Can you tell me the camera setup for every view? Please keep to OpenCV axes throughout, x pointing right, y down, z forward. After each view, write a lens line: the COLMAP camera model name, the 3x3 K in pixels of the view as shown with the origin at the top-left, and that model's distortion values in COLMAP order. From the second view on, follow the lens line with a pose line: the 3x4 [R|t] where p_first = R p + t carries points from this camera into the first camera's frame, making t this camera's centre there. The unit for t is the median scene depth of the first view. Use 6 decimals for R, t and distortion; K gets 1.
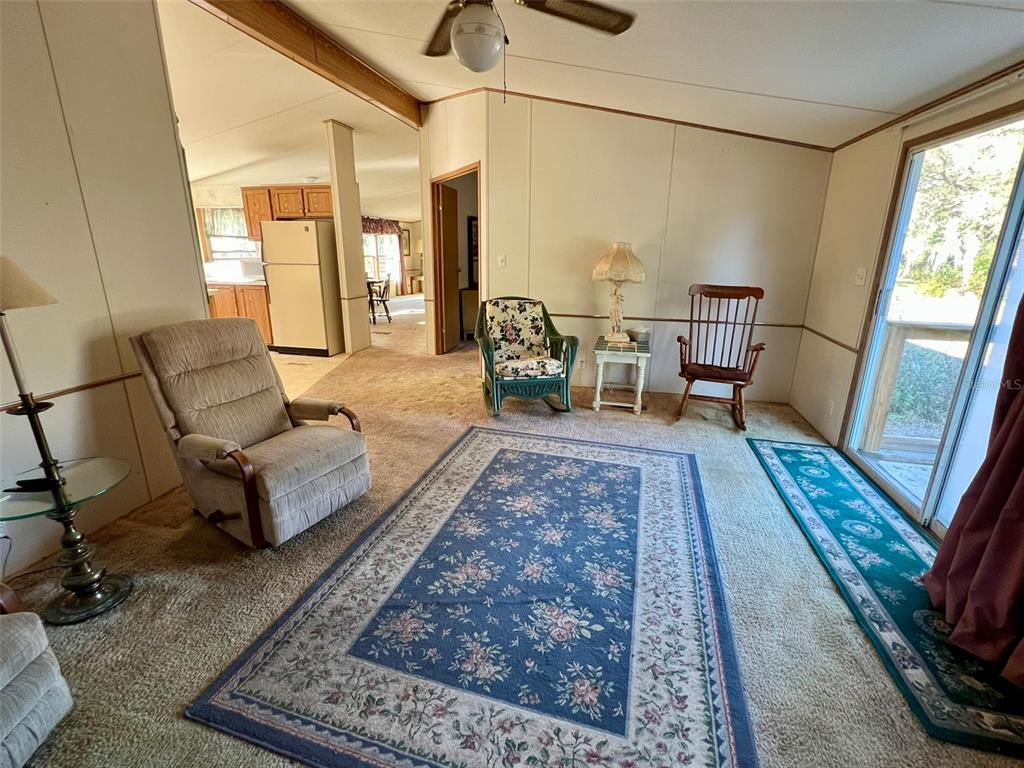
lens RADIAL K [[460.7, 0, 510.7], [0, 460.7, 381.5], [0, 0, 1]] dist [-0.001742, 0.000121]
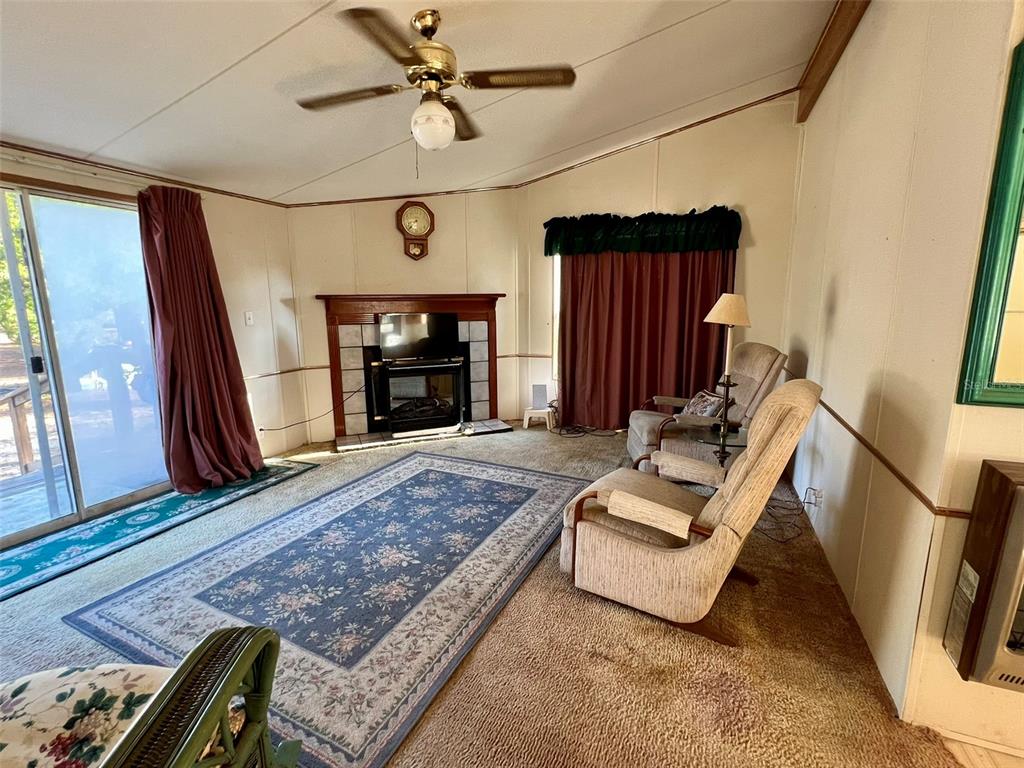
lens RADIAL K [[460.7, 0, 510.1], [0, 460.7, 382.6], [0, 0, 1]] dist [-0.001742, 0.000121]
pose [[-0.987051, -0.029121, 0.157741, -0.384913], [0.044710, 0.894465, 0.444898, -0.514182], [-0.154050, 0.446189, -0.881580, 1.841109]]
